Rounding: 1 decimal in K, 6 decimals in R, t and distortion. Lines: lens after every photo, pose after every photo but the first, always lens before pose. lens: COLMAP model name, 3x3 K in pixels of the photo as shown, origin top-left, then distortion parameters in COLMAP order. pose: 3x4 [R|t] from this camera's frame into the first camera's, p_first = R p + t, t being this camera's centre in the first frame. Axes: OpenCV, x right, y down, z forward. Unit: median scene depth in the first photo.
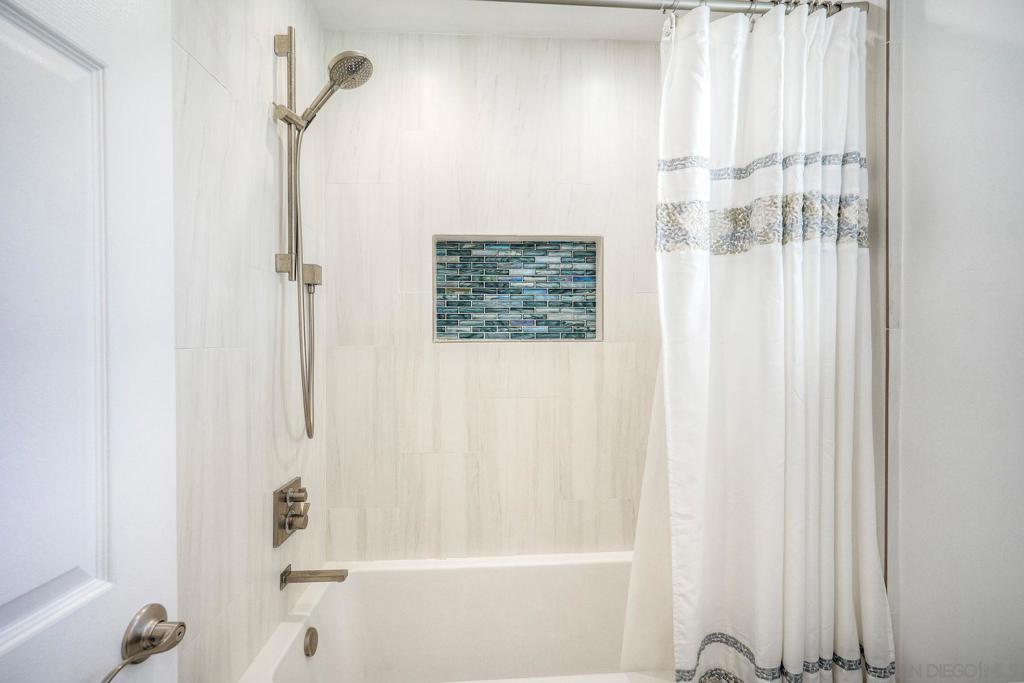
lens RADIAL K [[468.6, 0, 510.1], [0, 468.6, 342.4], [0, 0, 1]] dist [-0.005835, -0.001022]
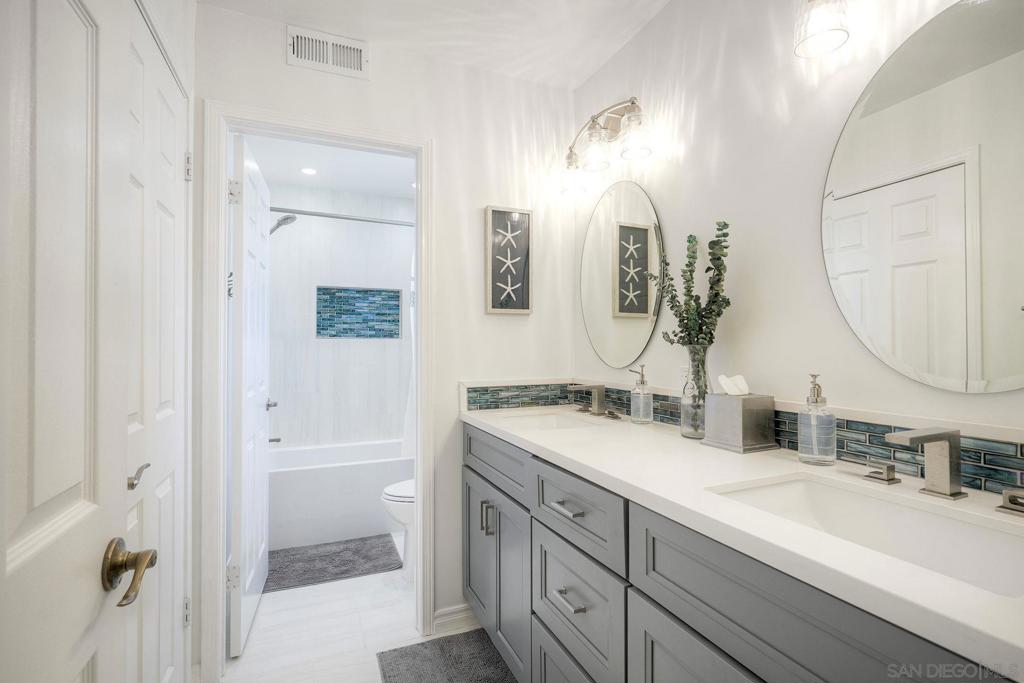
lens RADIAL K [[468.6, 0, 512.3], [0, 468.6, 347.6], [0, 0, 1]] dist [-0.005835, -0.001022]
pose [[0.947294, 0.004805, 0.320329, -0.006727], [-0.003290, 0.999981, -0.005269, 0.045401], [-0.320349, 0.003937, 0.947292, -1.140311]]
